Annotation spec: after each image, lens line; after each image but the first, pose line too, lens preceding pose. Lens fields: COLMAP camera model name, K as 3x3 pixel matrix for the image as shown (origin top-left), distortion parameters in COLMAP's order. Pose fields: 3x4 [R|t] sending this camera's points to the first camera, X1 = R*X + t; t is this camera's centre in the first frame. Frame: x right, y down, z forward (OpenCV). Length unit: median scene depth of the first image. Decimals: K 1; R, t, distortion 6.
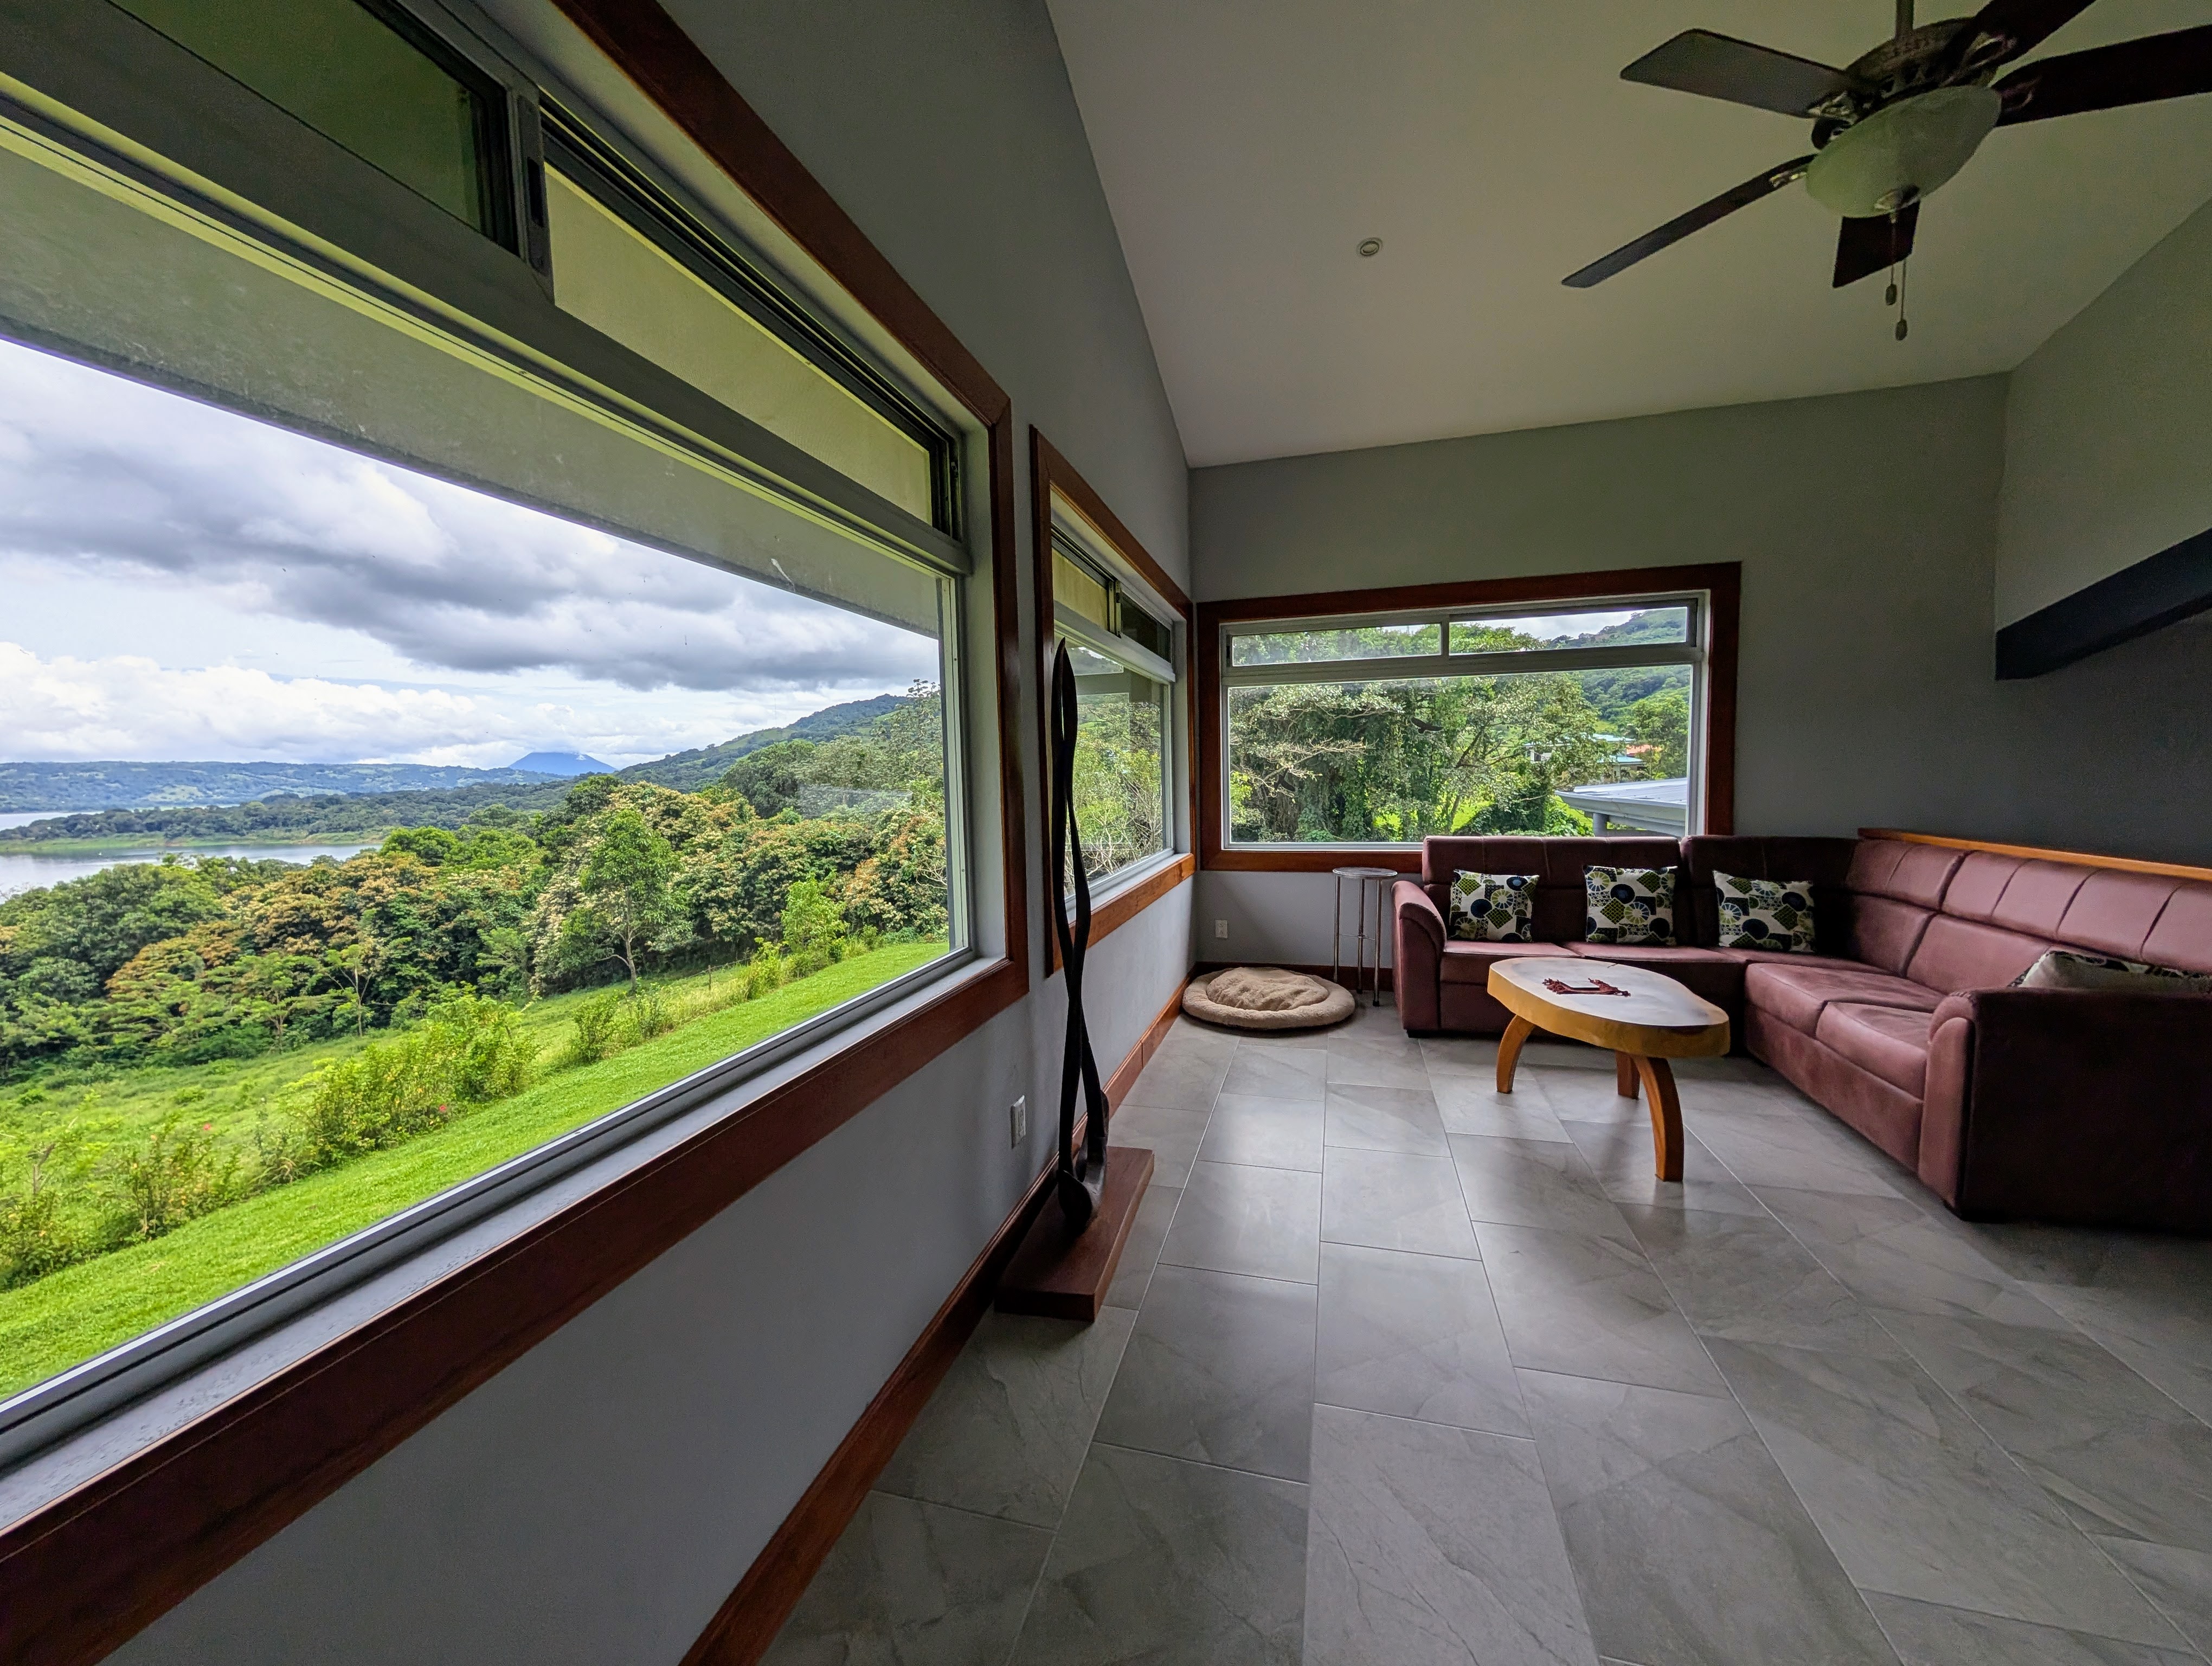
lens RADIAL K [[839.1, 0, 1105.7], [0, 839.1, 836.1], [0, 0, 1]] dist [-0.001376, 0.000215]
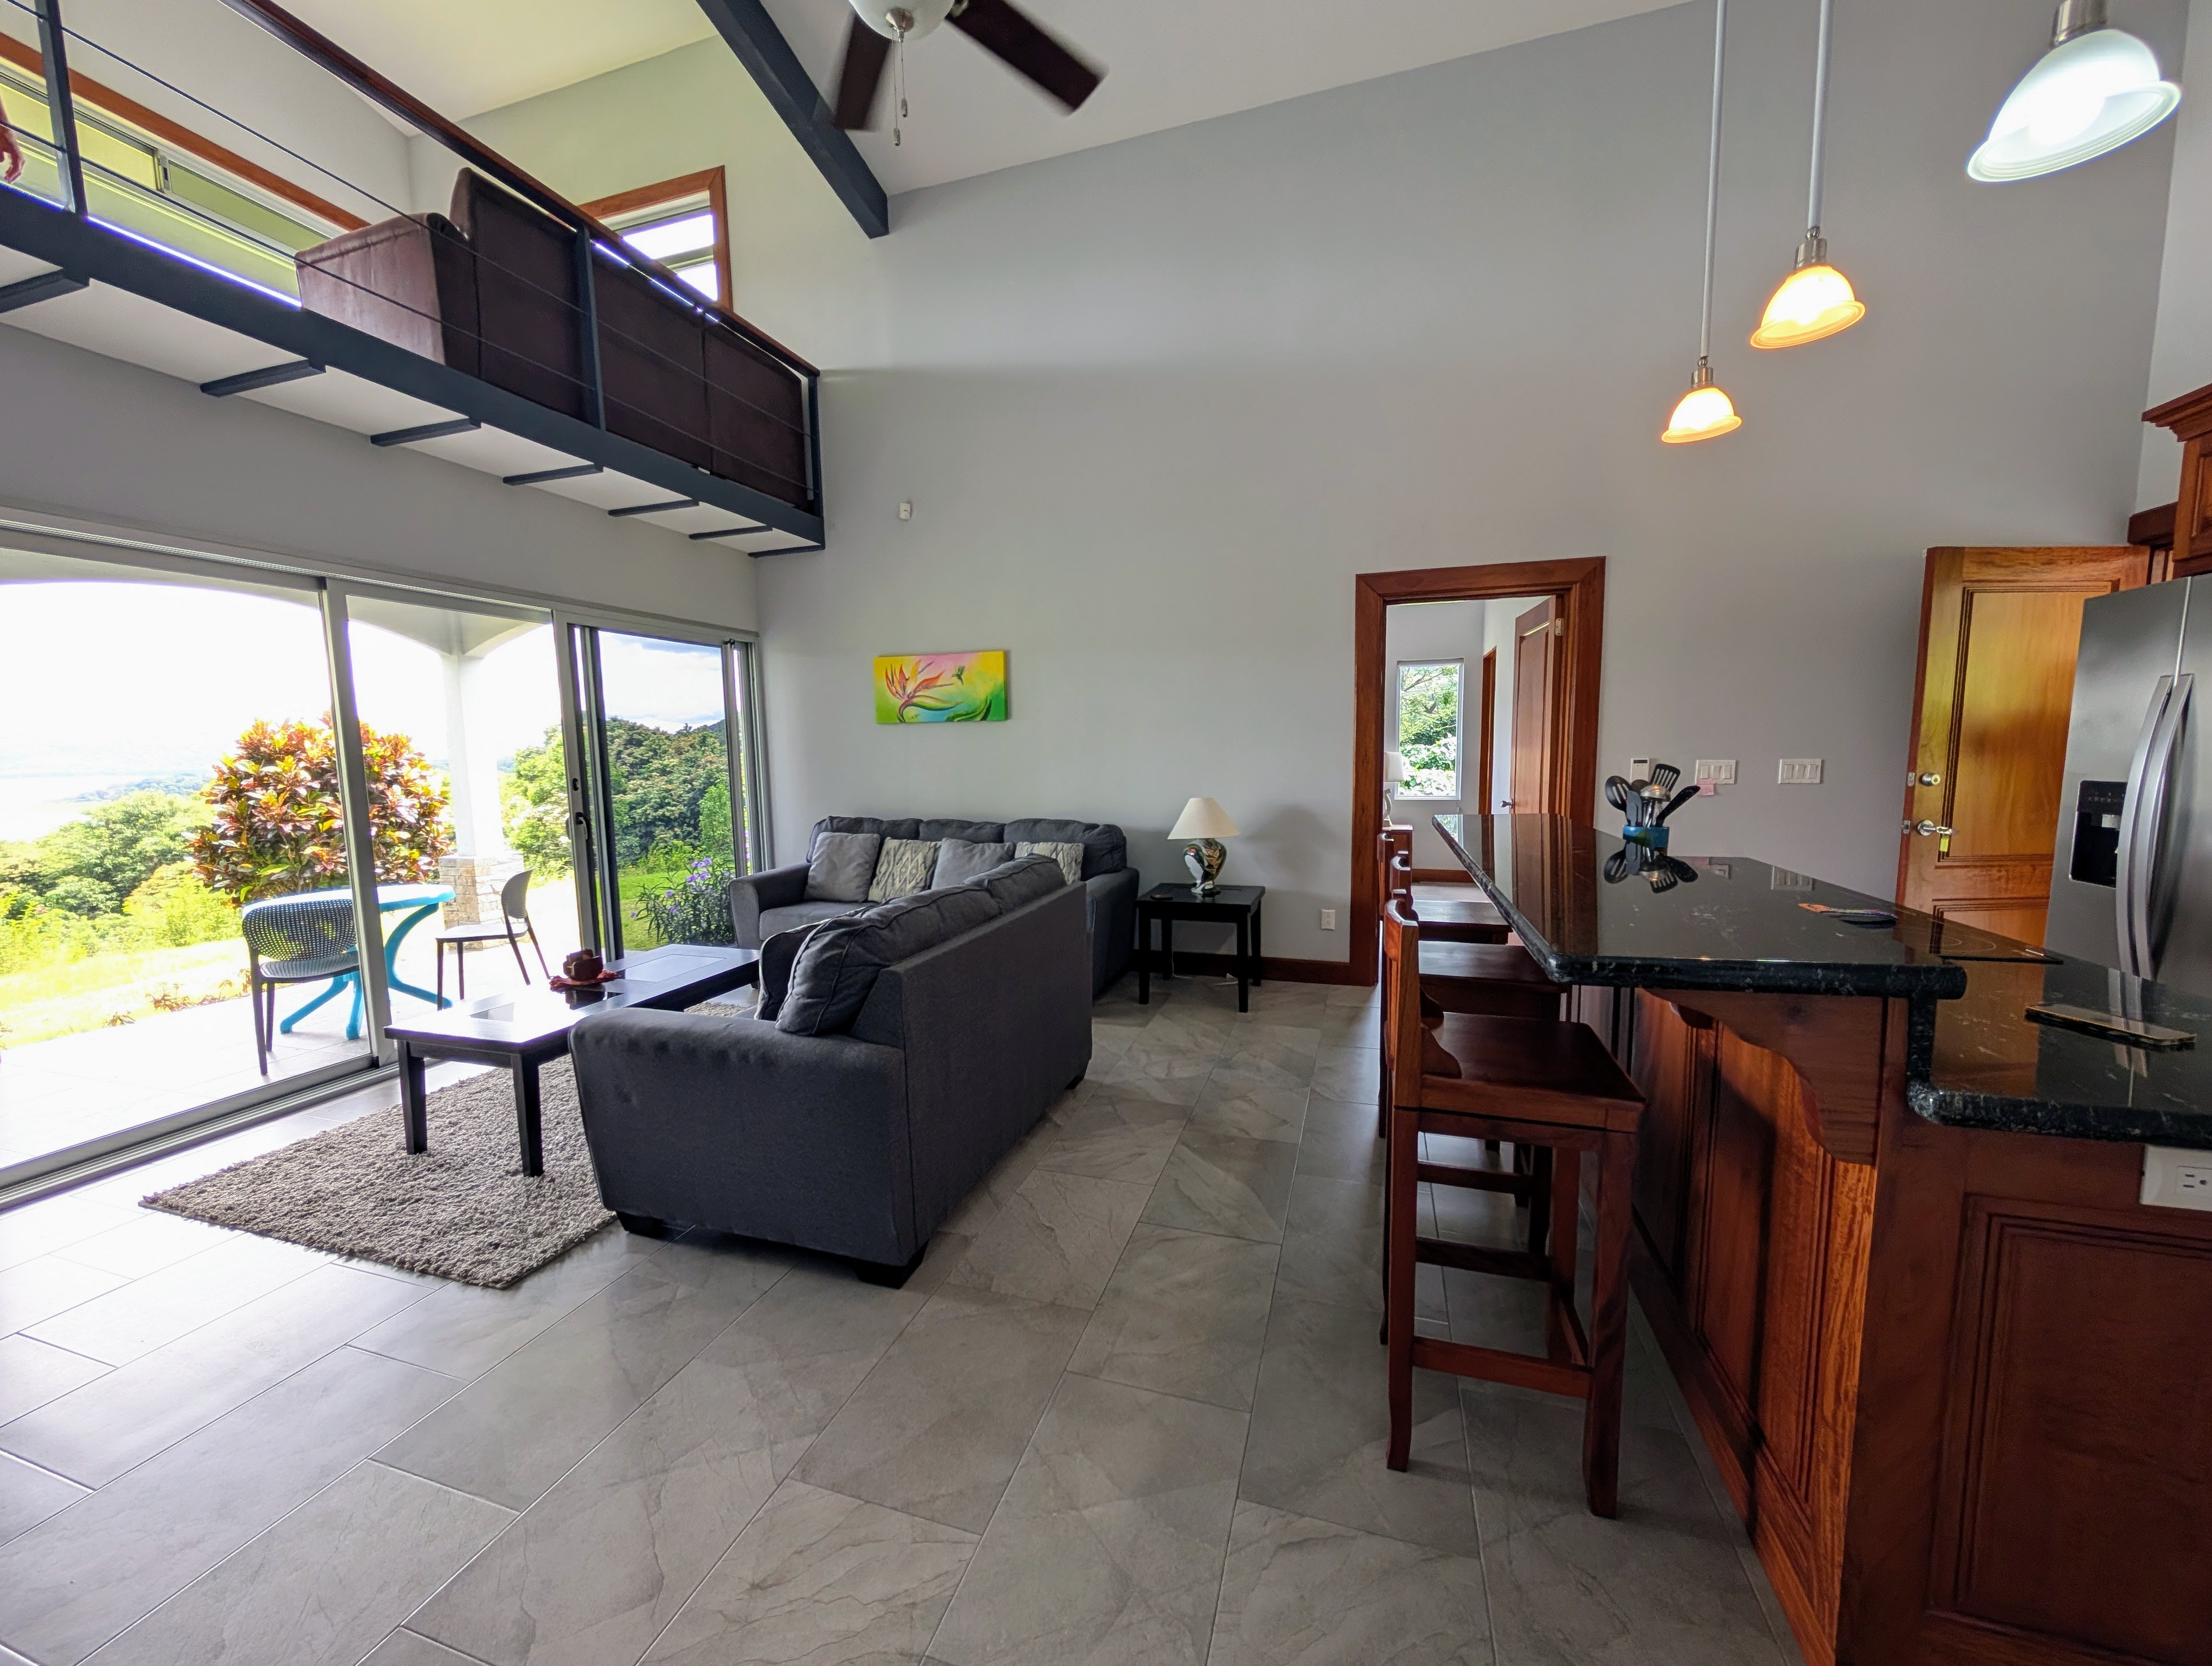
lens RADIAL K [[835.1, 0, 1105.6], [0, 835.1, 834.7], [0, 0, 1]] dist [0.000628, 0.000257]
pose [[0.999244, 0.009995, -0.037570, 0.449217], [-0.008901, 0.999535, 0.029151, 0.209874], [0.037844, -0.028794, 0.998869, -0.092447]]
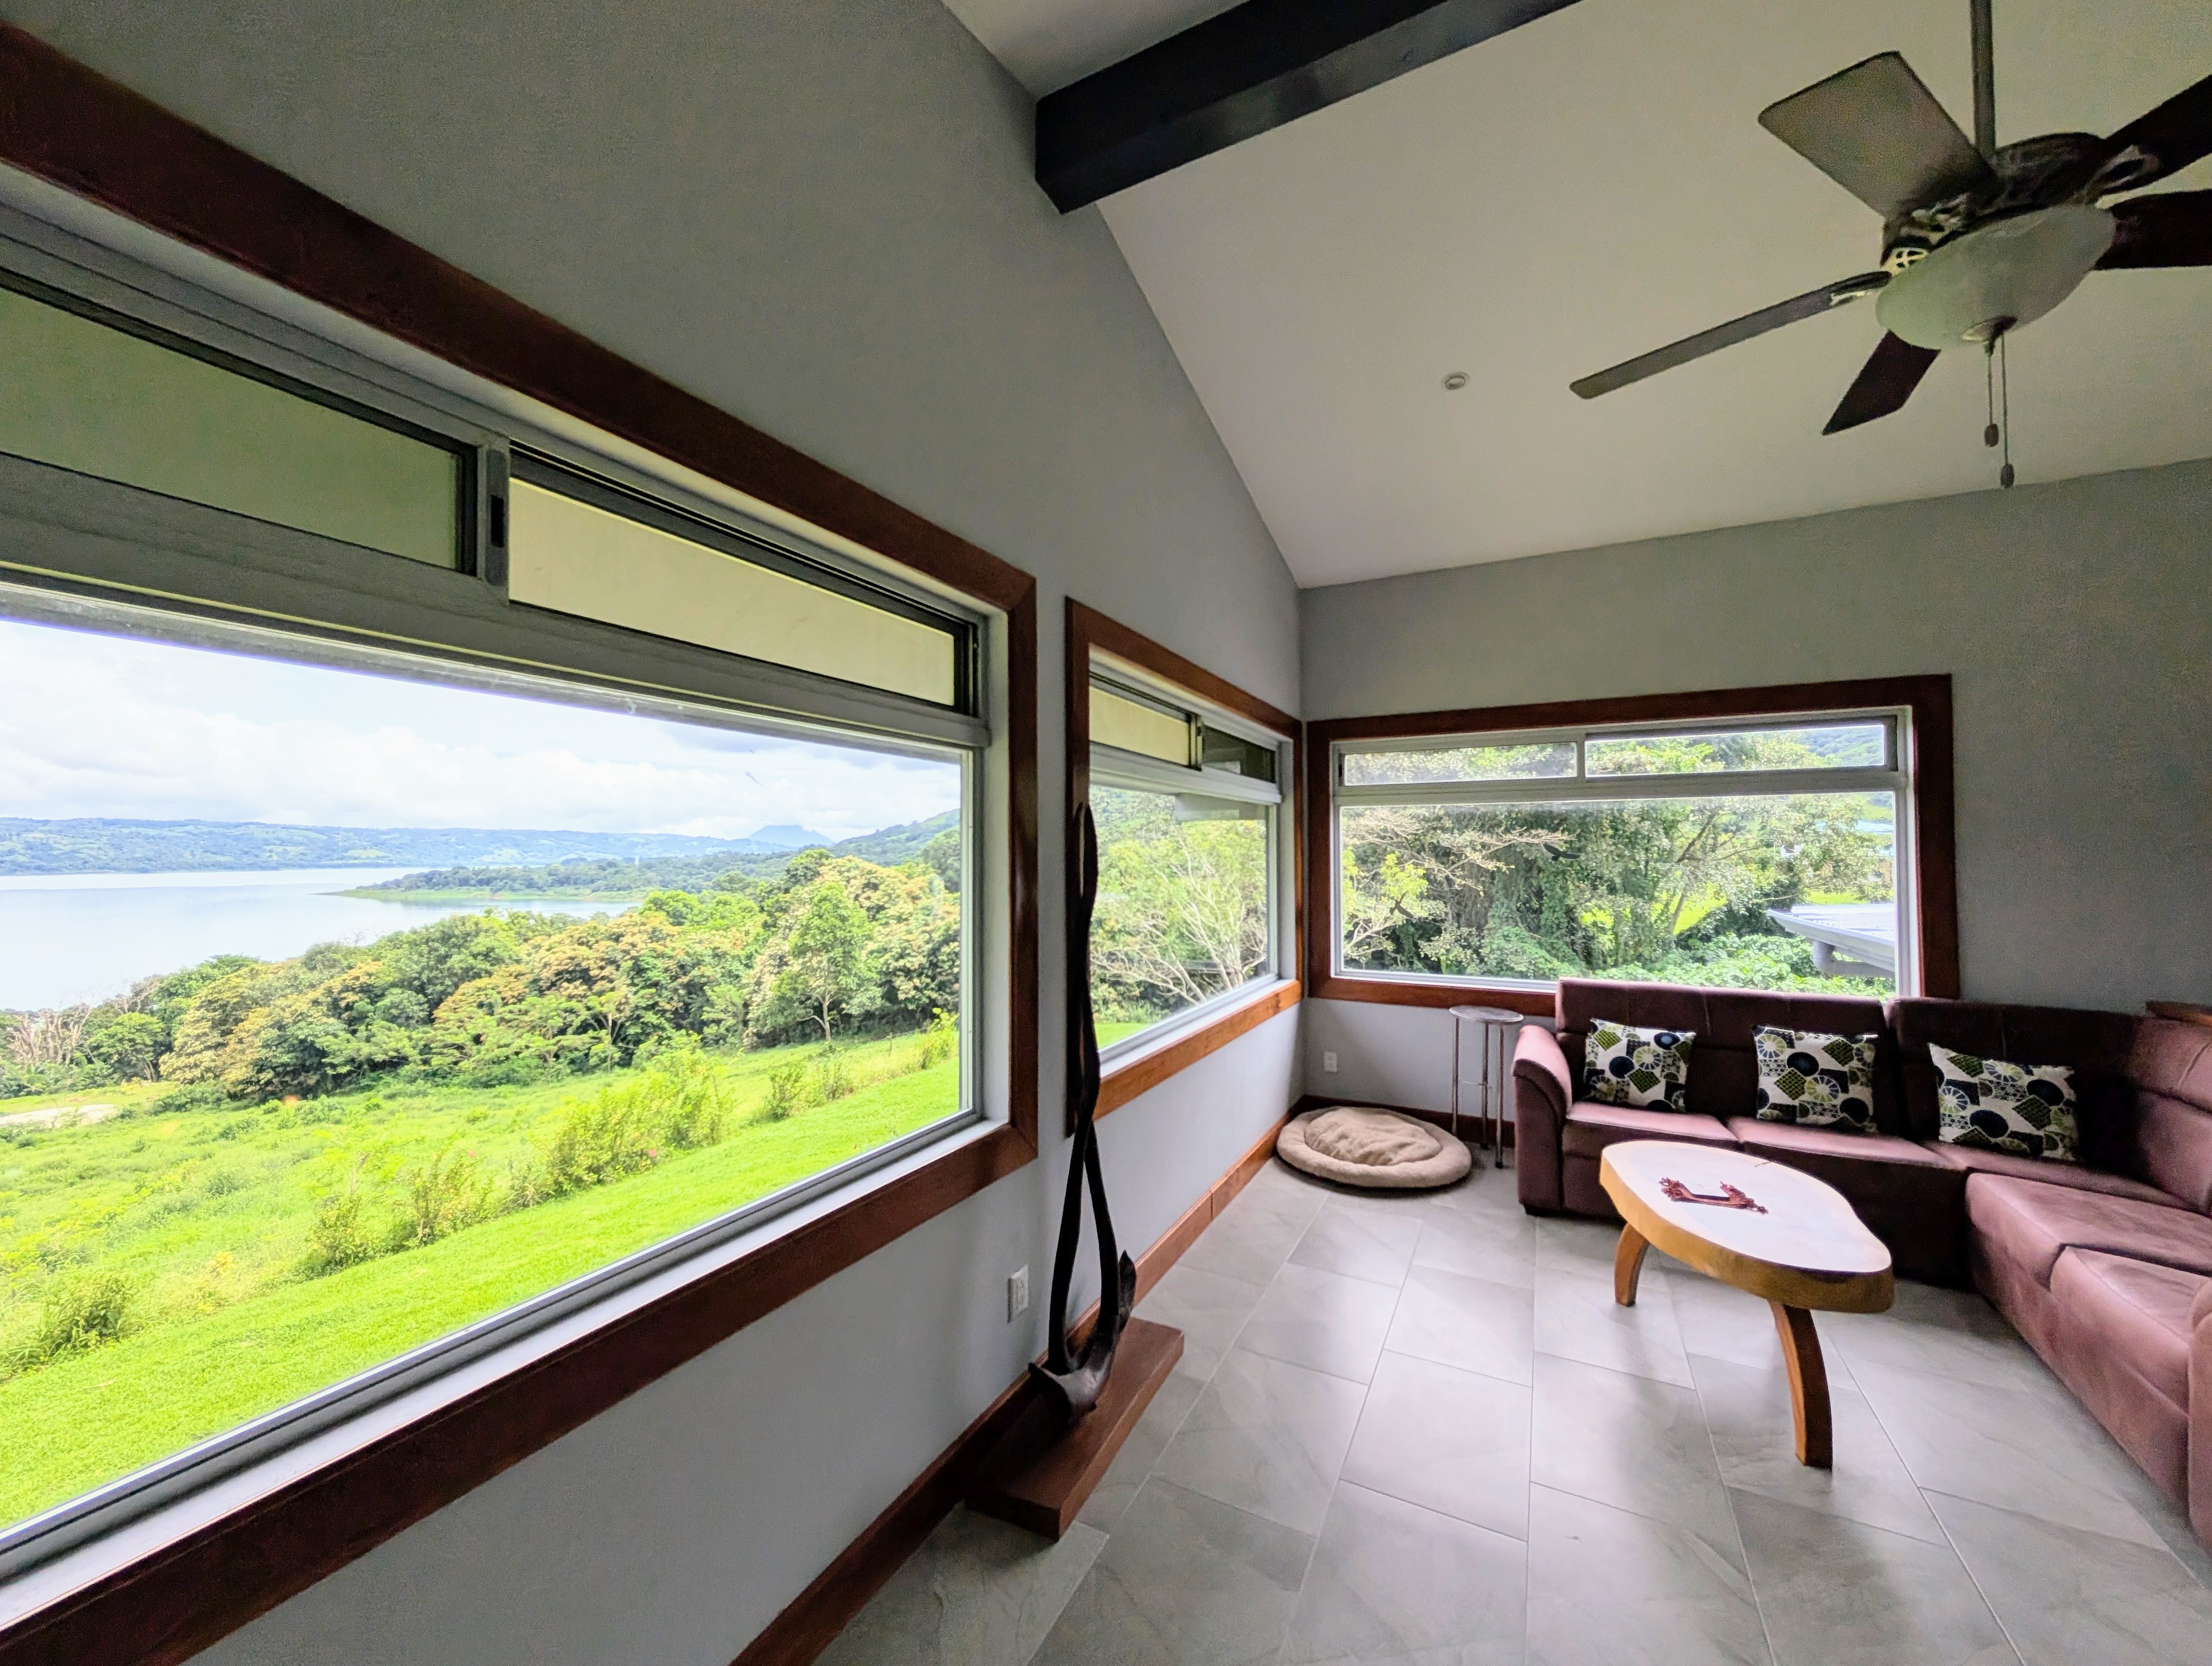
lens RADIAL K [[839.1, 0, 1105.7], [0, 839.1, 836.1], [0, 0, 1]] dist [-0.001376, 0.000215]
pose [[0.977143, 0.016144, -0.211971, 0.033418], [-0.036041, 0.995259, -0.090340, -0.018042], [0.209508, 0.095915, 0.973091, 0.003790]]
